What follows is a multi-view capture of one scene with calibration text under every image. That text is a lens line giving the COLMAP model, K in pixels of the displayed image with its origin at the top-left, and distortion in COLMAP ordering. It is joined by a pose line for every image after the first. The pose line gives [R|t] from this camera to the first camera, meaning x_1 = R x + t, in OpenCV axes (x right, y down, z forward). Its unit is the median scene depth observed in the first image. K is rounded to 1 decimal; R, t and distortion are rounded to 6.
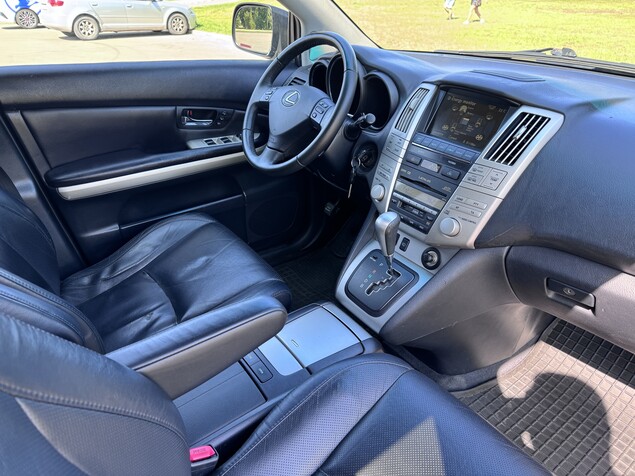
lens RADIAL K [[443.7, 0, 316.8], [0, 443.7, 233.2], [0, 0, 1]] dist [0.020618, -0.018172]
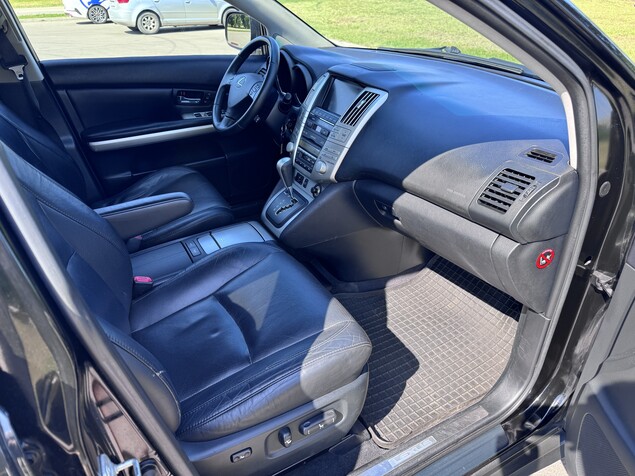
lens RADIAL K [[443.7, 0, 323.1], [0, 443.7, 241.3], [0, 0, 1]] dist [0.020618, -0.018172]
pose [[0.993341, 0.046249, -0.105524, 0.350369], [-0.043076, 0.998554, 0.032159, 0.140123], [0.106859, -0.027399, 0.993897, -0.381842]]
